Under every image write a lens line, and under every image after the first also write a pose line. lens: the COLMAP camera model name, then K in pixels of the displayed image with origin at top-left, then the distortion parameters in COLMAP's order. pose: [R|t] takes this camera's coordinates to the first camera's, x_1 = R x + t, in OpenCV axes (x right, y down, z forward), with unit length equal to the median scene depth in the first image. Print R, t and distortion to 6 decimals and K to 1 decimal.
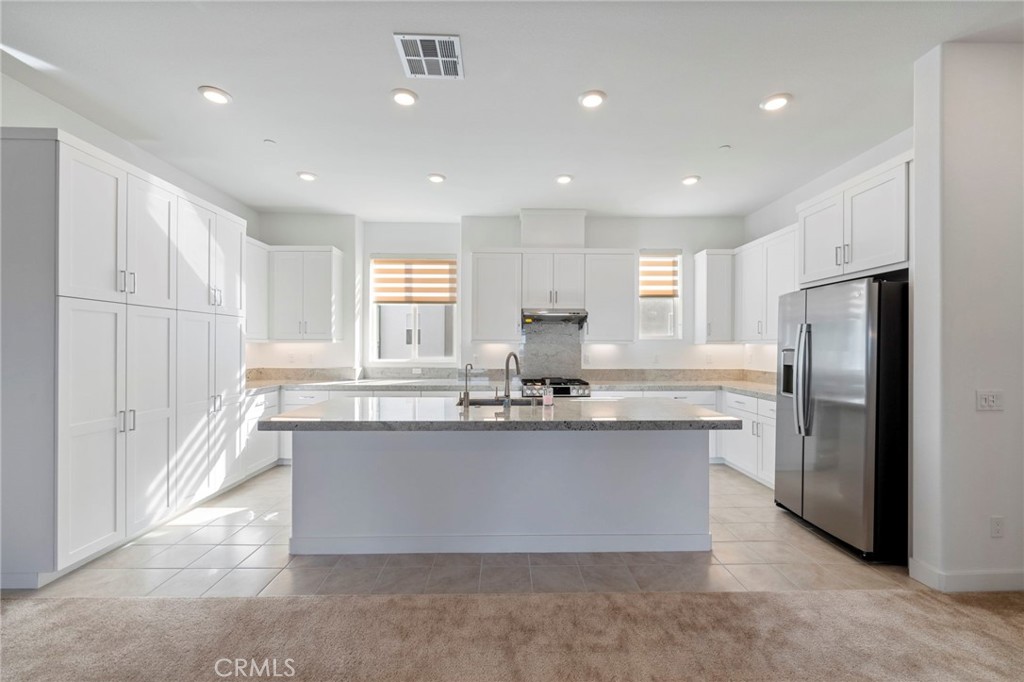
lens RADIAL K [[417.6, 0, 512.0], [0, 417.6, 347.3], [0, 0, 1]] dist [0.000991, -0.001802]
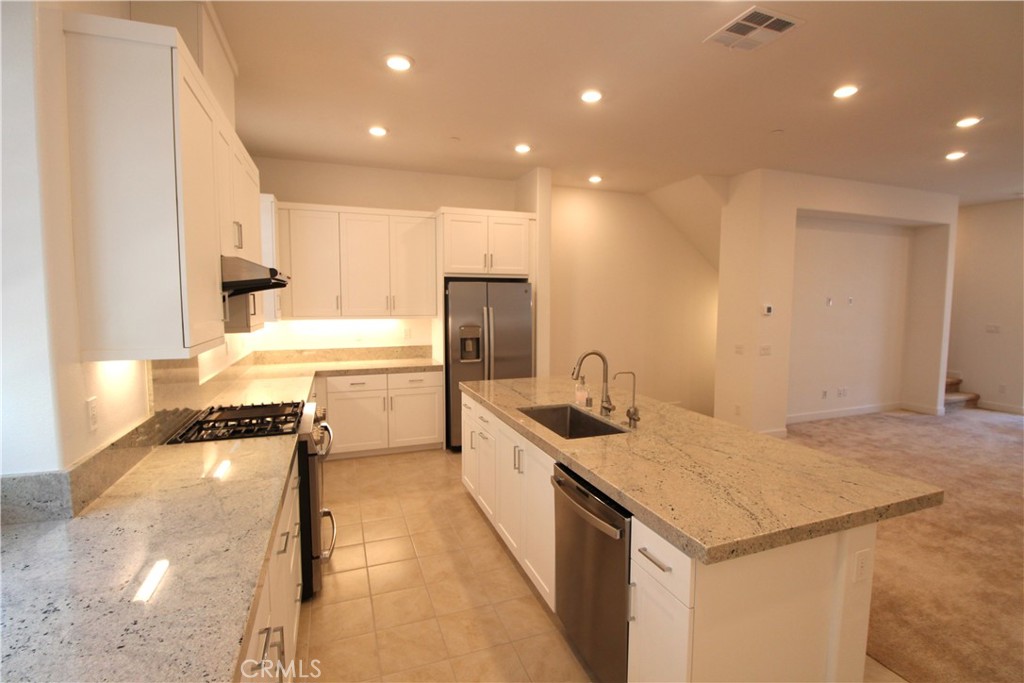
lens RADIAL K [[476.9, 0, 509.3], [0, 476.9, 338.9], [0, 0, 1]] dist [-0.007361, -0.009236]
pose [[-0.335596, -0.084264, 0.938229, -0.629927], [-0.004785, 0.996131, 0.087753, -0.070292], [-0.941994, 0.024960, -0.334701, 1.140643]]
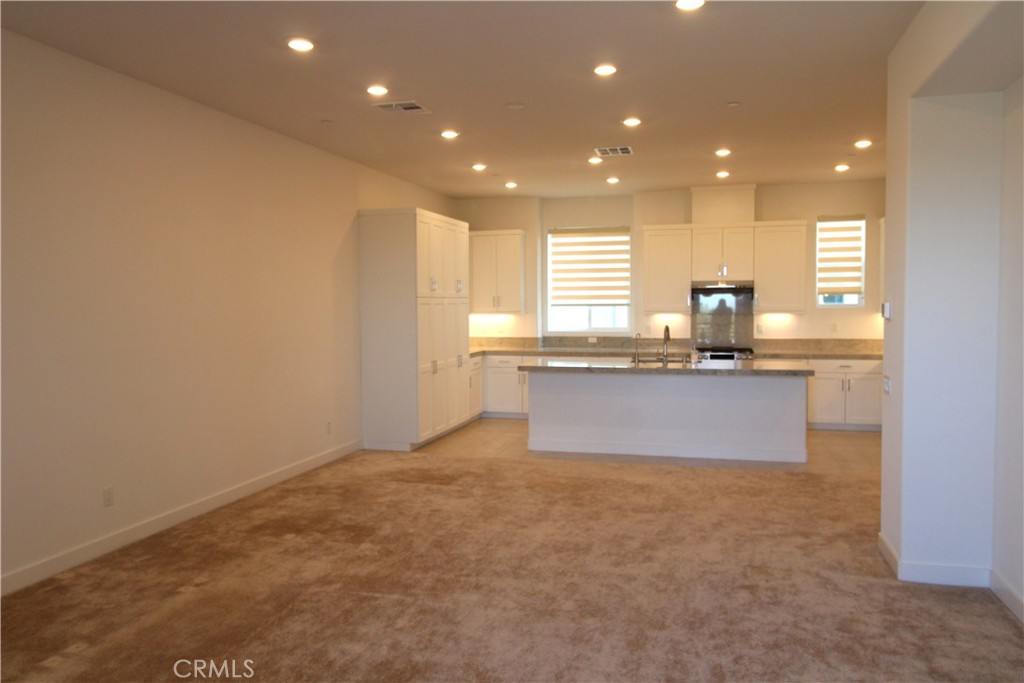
lens RADIAL K [[754.8, 0, 511.1], [0, 754.8, 337.9], [0, 0, 1]] dist [0.007968, -0.011087]
pose [[0.958492, 0.002883, -0.285106, 0.166555], [0.010651, 0.998889, 0.045907, -0.052718], [0.284921, -0.047038, 0.957396, -1.240327]]
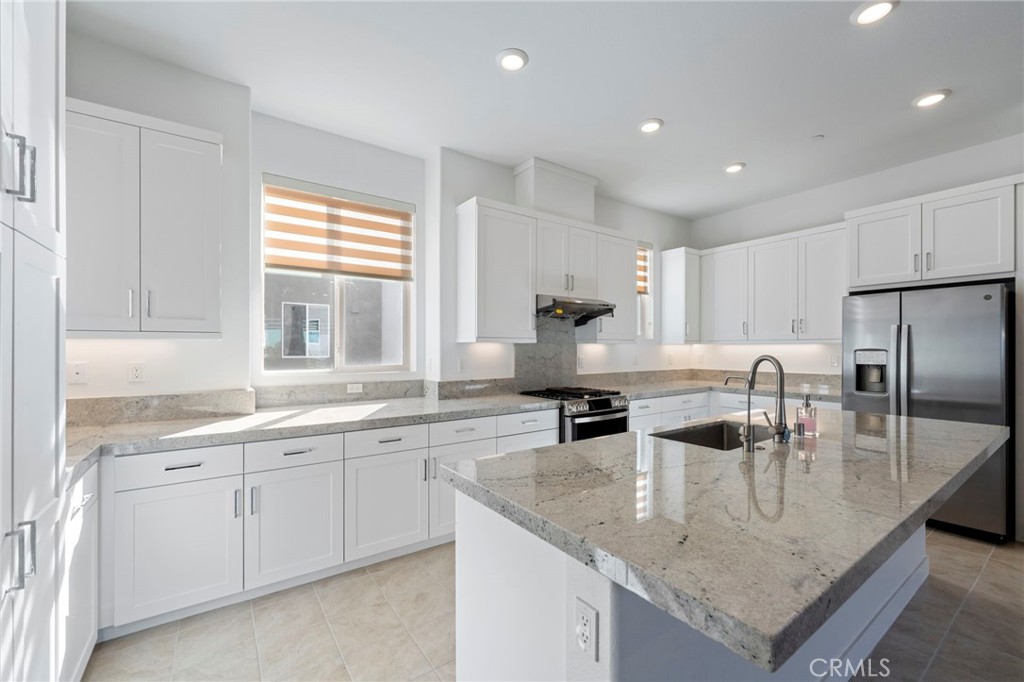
lens RADIAL K [[417.6, 0, 513.4], [0, 417.6, 350.4], [0, 0, 1]] dist [0.000991, -0.001802]
pose [[0.825919, -0.005489, 0.563763, -0.531665], [0.002369, 0.999978, 0.006265, -0.000321], [-0.563785, -0.003839, 0.825913, 0.534584]]
